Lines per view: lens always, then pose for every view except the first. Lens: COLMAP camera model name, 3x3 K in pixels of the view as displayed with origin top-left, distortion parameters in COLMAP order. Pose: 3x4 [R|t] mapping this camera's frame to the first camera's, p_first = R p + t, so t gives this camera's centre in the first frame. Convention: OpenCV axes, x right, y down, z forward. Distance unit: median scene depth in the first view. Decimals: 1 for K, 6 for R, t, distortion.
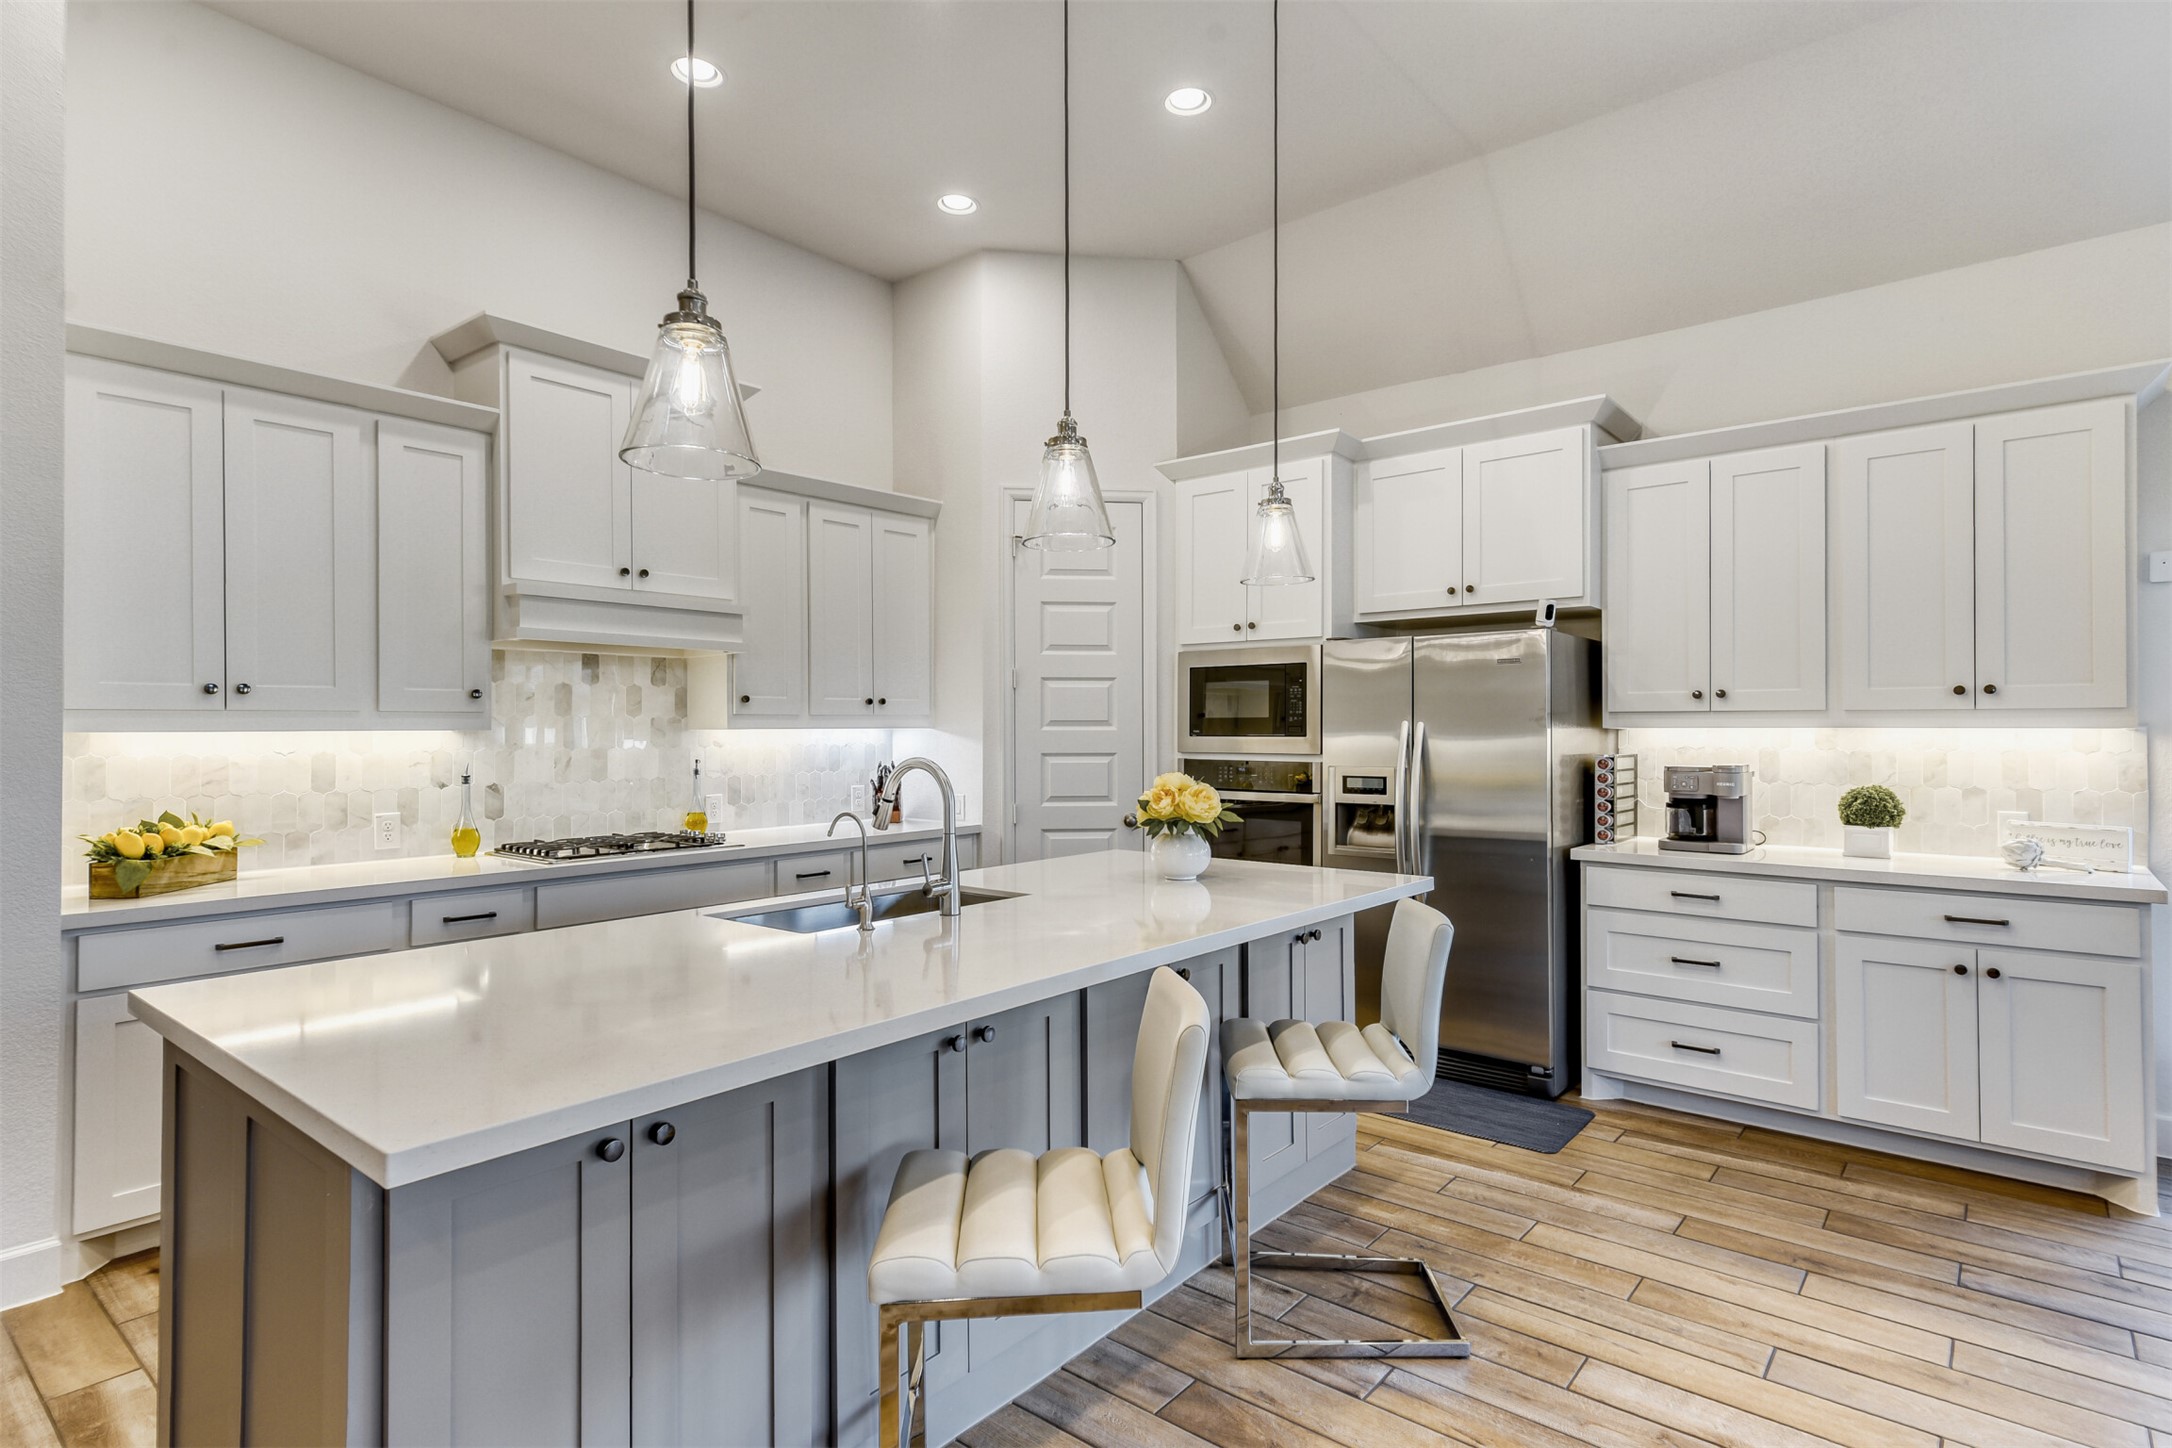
lens RADIAL K [[1087.3, 0, 1110.0], [0, 1087.3, 724.5], [0, 0, 1]] dist [0.019104, 0.000683]
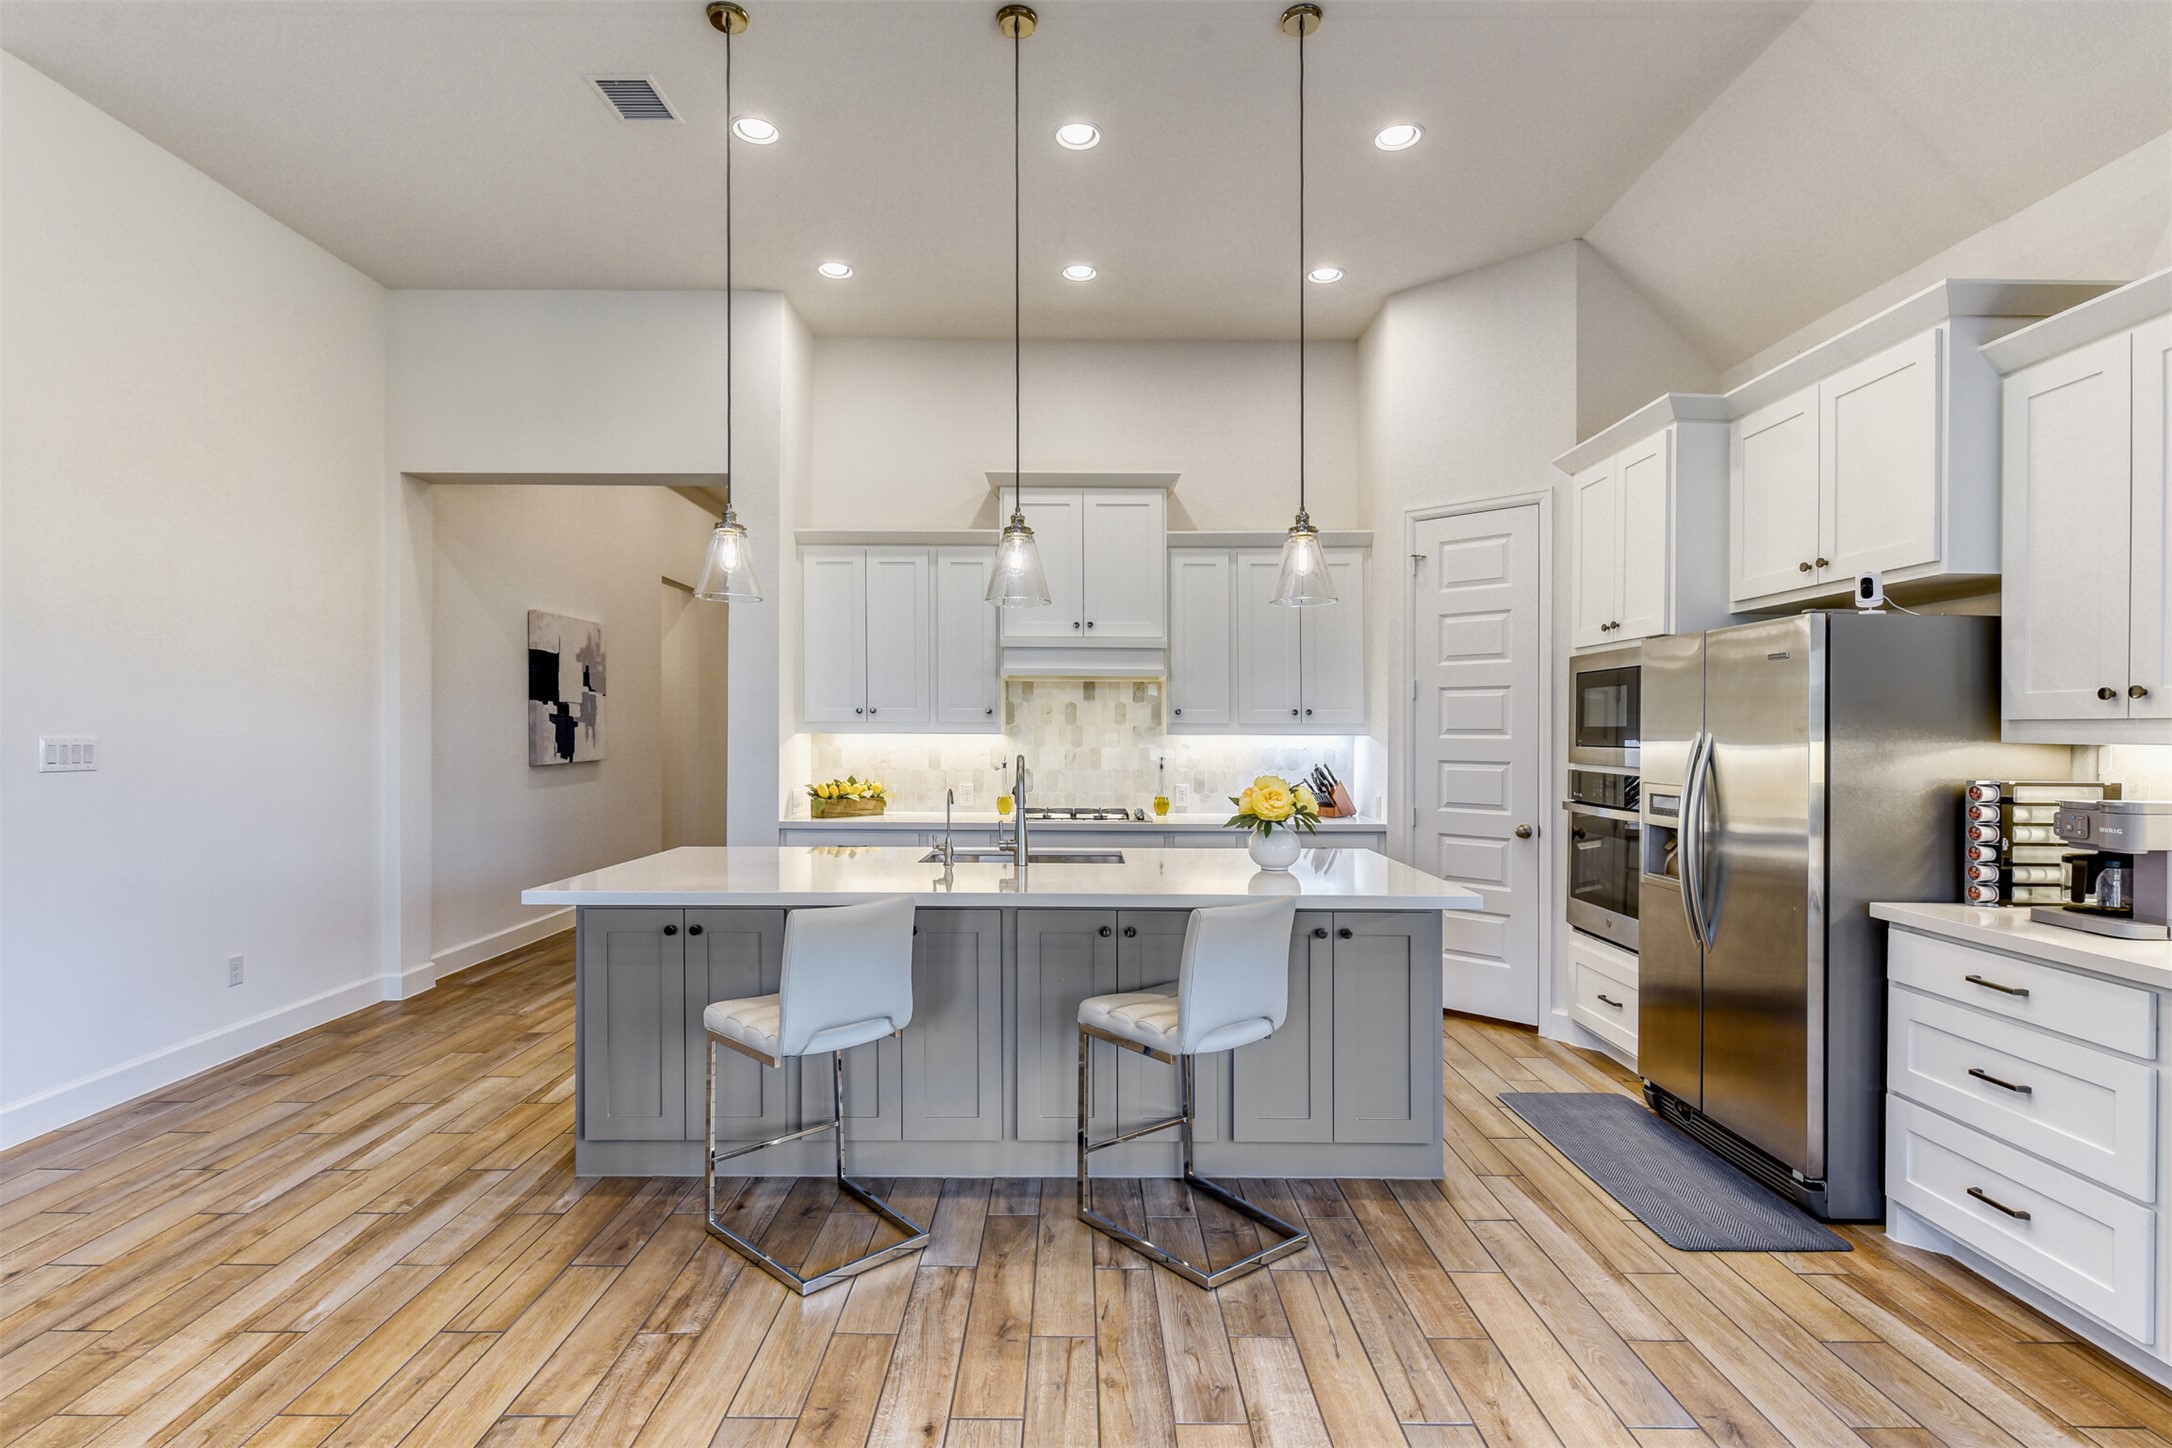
lens RADIAL K [[1058.6, 0, 1088.3], [0, 1058.6, 737.9], [0, 0, 1]] dist [0.003240, 0.000197]
pose [[0.641410, 0.010135, -0.767131, 0.652105], [-0.003763, 0.999942, 0.010065, -0.005022], [0.767189, -0.003569, 0.641411, 0.120015]]
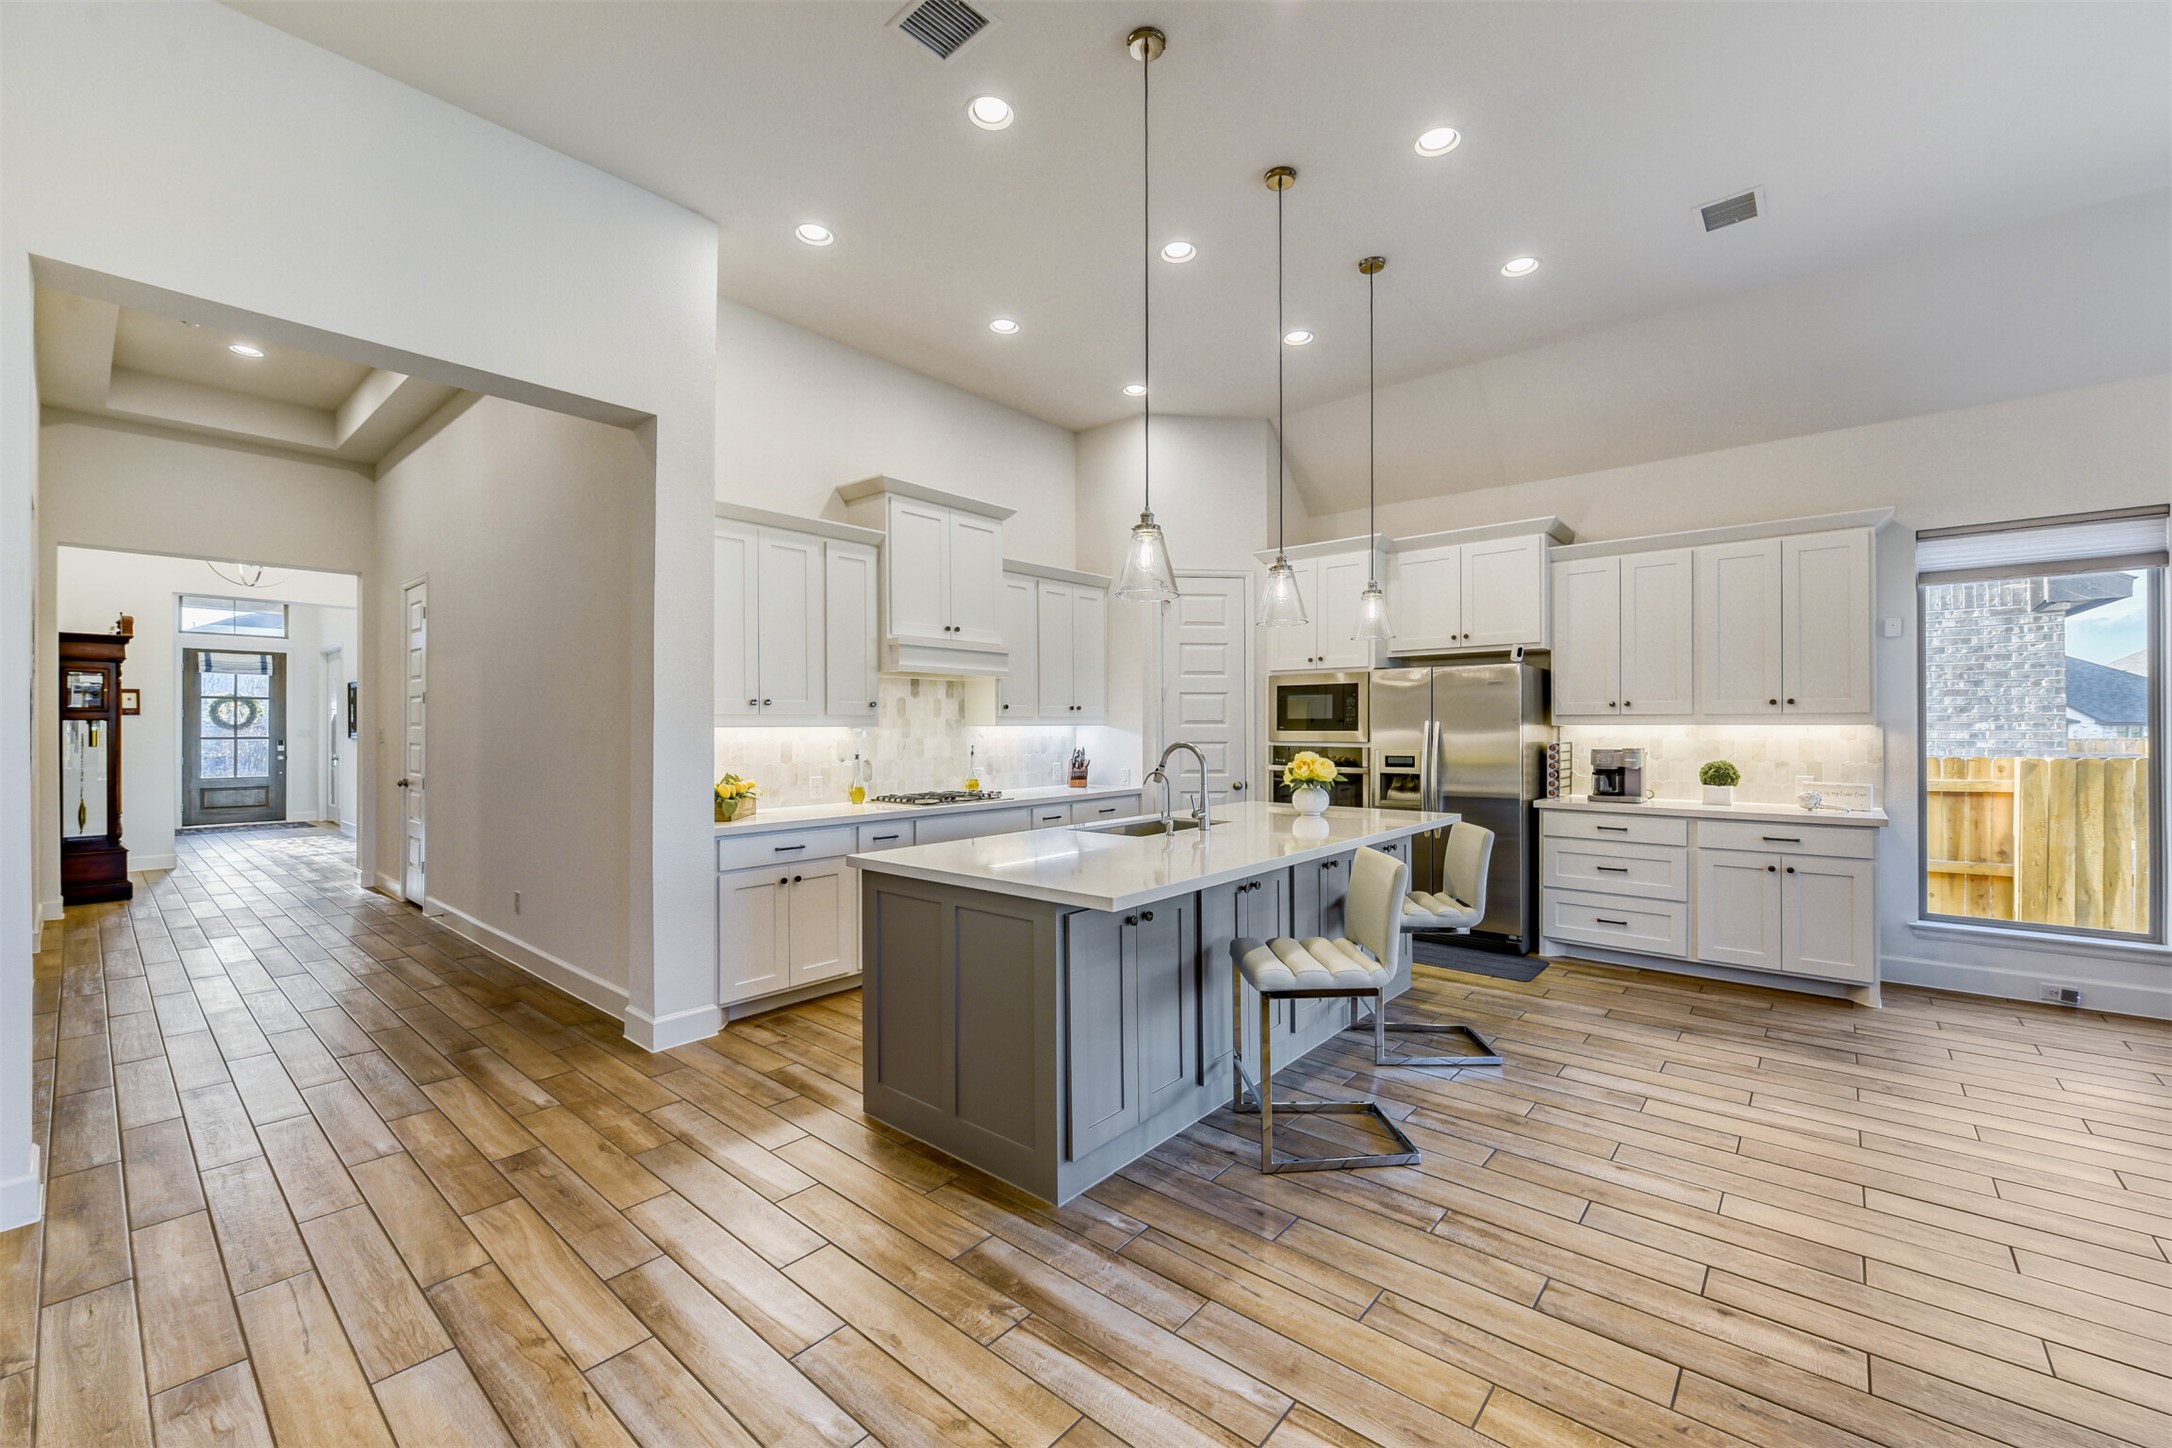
lens RADIAL K [[854.3, 0, 1112.7], [0, 854.3, 729.2], [0, 0, 1]] dist [-0.000974, -0.001184]
pose [[0.999959, -0.000319, -0.009093, -0.189040], [0.000381, 0.999976, 0.006873, 0.000477], [0.009091, -0.006876, 0.999935, -0.265034]]
